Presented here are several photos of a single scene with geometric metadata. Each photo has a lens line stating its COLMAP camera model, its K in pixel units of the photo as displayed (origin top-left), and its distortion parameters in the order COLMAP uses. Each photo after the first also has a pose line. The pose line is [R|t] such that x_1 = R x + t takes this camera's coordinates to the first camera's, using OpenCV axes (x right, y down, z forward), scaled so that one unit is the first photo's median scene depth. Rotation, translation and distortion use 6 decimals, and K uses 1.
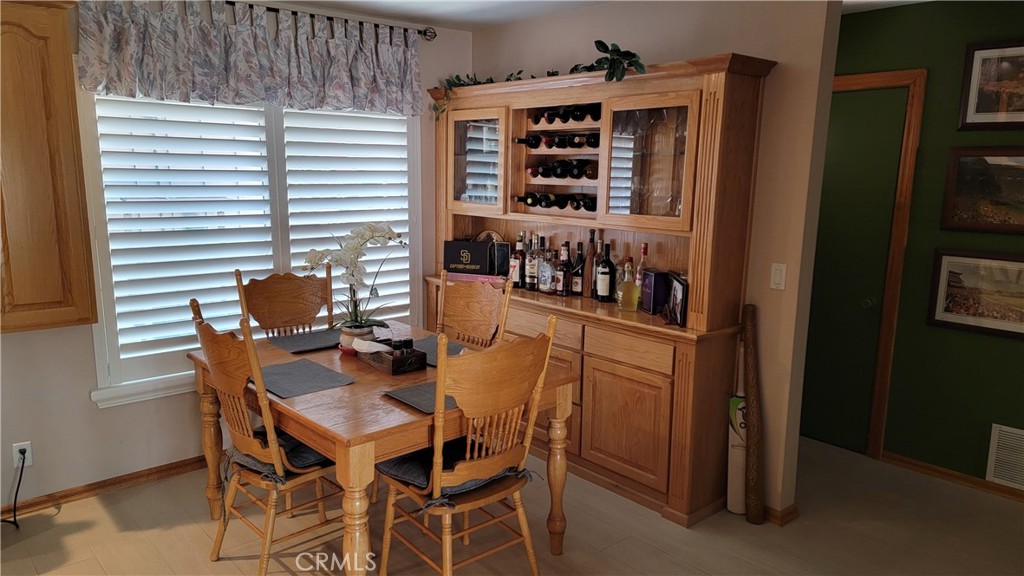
lens RADIAL K [[723.9, 0, 512.5], [0, 723.9, 293.5], [0, 0, 1]] dist [0.068924, -0.008484]
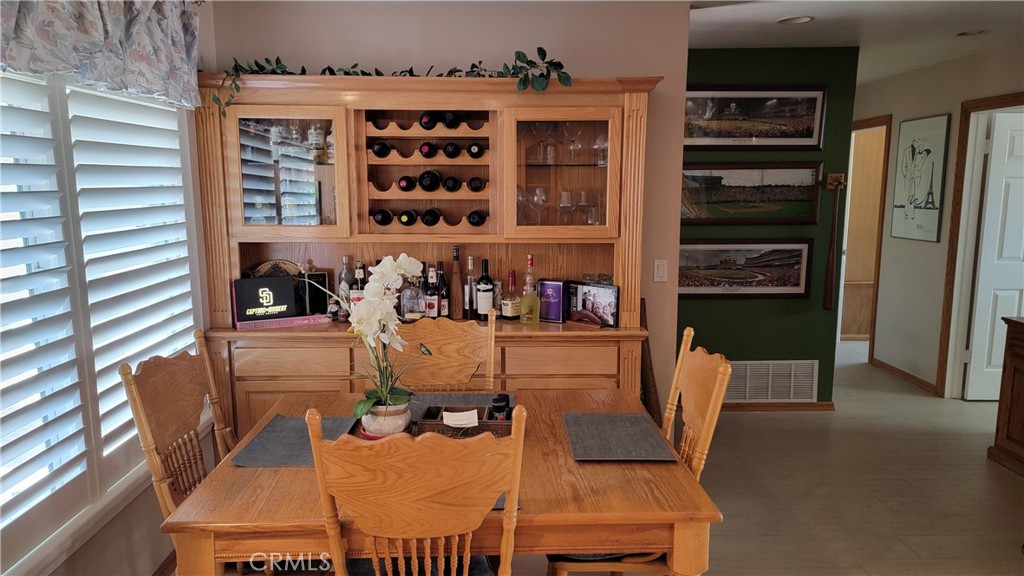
lens RADIAL K [[723.9, 0, 512.7], [0, 723.9, 283.4], [0, 0, 1]] dist [0.068924, -0.008484]
pose [[0.642825, -0.120320, 0.756505, -0.562907], [0.142370, 0.989146, 0.036345, -0.066231], [-0.752667, 0.084340, 0.652977, 0.358260]]
